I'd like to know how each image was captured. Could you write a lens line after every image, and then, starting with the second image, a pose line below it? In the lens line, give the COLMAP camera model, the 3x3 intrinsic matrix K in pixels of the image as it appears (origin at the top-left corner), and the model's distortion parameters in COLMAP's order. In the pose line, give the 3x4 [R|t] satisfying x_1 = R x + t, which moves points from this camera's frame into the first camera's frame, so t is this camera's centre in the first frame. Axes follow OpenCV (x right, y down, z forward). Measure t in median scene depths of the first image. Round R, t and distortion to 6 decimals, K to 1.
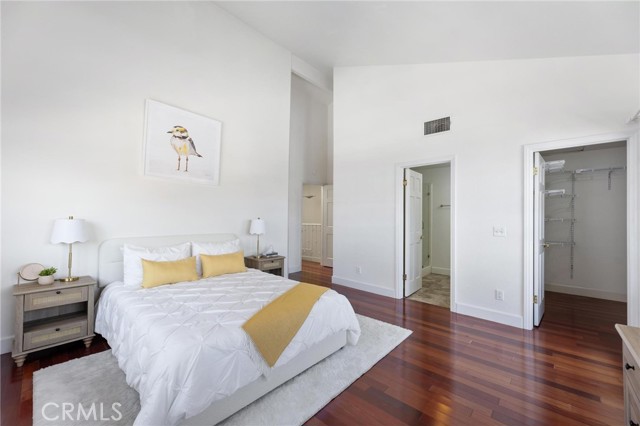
lens RADIAL K [[255.5, 0, 324.3], [0, 255.5, 212.3], [0, 0, 1]] dist [0.005050, 0.000495]
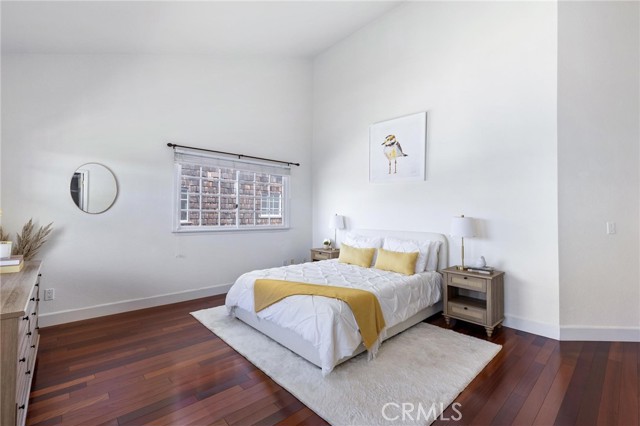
lens RADIAL K [[287.0, 0, 319.1], [0, 287.0, 212.4], [0, 0, 1]] dist [0.008912, 0.000176]
pose [[-0.101902, -0.017173, -0.994646, 0.736359], [0.009344, 0.999790, -0.018219, 0.030533], [0.994751, -0.011151, -0.101720, 0.800241]]
